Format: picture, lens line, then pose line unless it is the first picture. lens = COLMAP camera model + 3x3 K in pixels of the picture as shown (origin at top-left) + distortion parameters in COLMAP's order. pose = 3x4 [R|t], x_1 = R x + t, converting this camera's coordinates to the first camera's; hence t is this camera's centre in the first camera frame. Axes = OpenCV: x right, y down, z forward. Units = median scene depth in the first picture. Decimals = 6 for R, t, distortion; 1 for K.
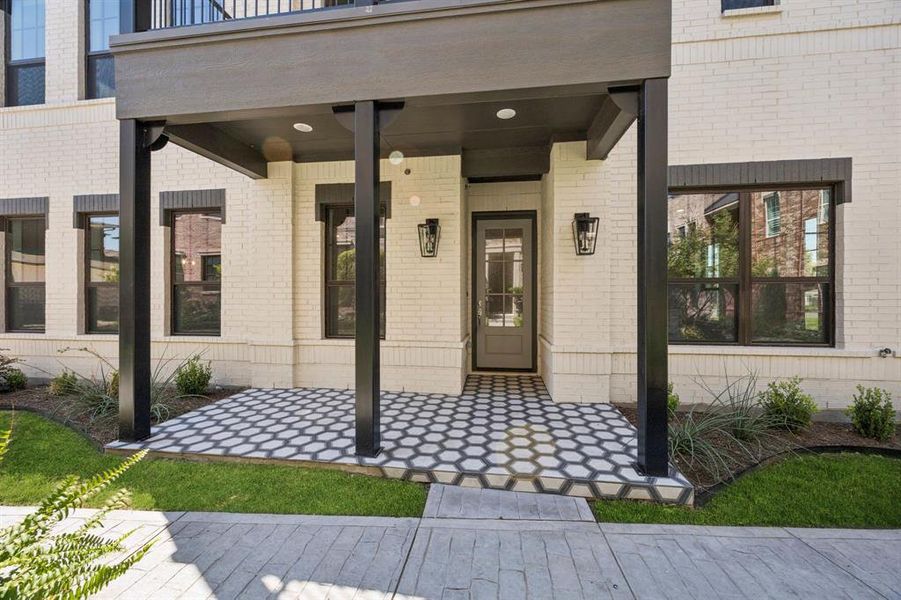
lens RADIAL K [[350.6, 0, 450.5], [0, 350.6, 300.0], [0, 0, 1]] dist [-0.001045, -0.000147]
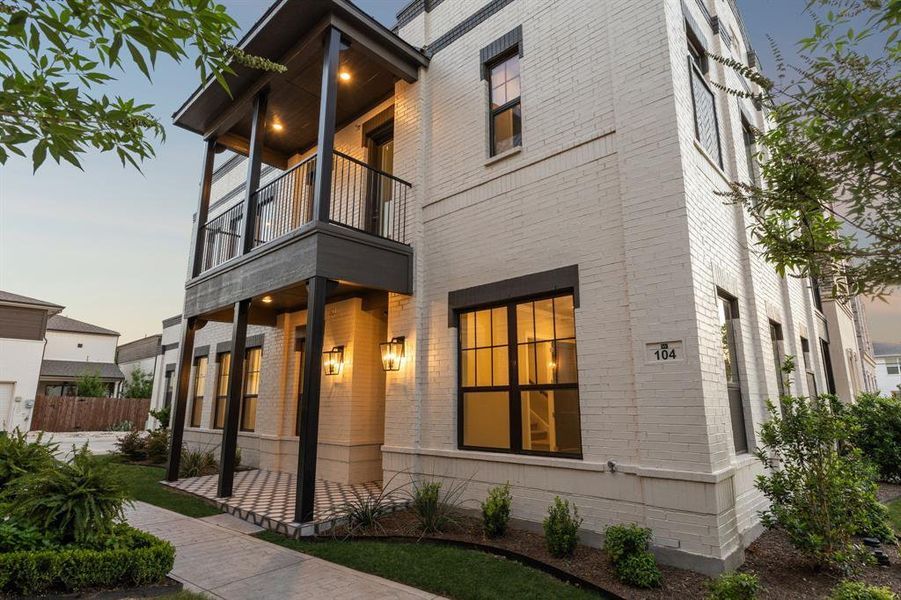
lens RADIAL K [[495.8, 0, 450.5], [0, 495.8, 300.0], [0, 0, 1]] dist [-0.001859, -0.000283]
pose [[0.808981, -0.123932, -0.574623, 1.643566], [-0.010083, 0.974454, -0.224361, 0.022087], [0.587749, 0.187298, 0.787065, -0.329316]]
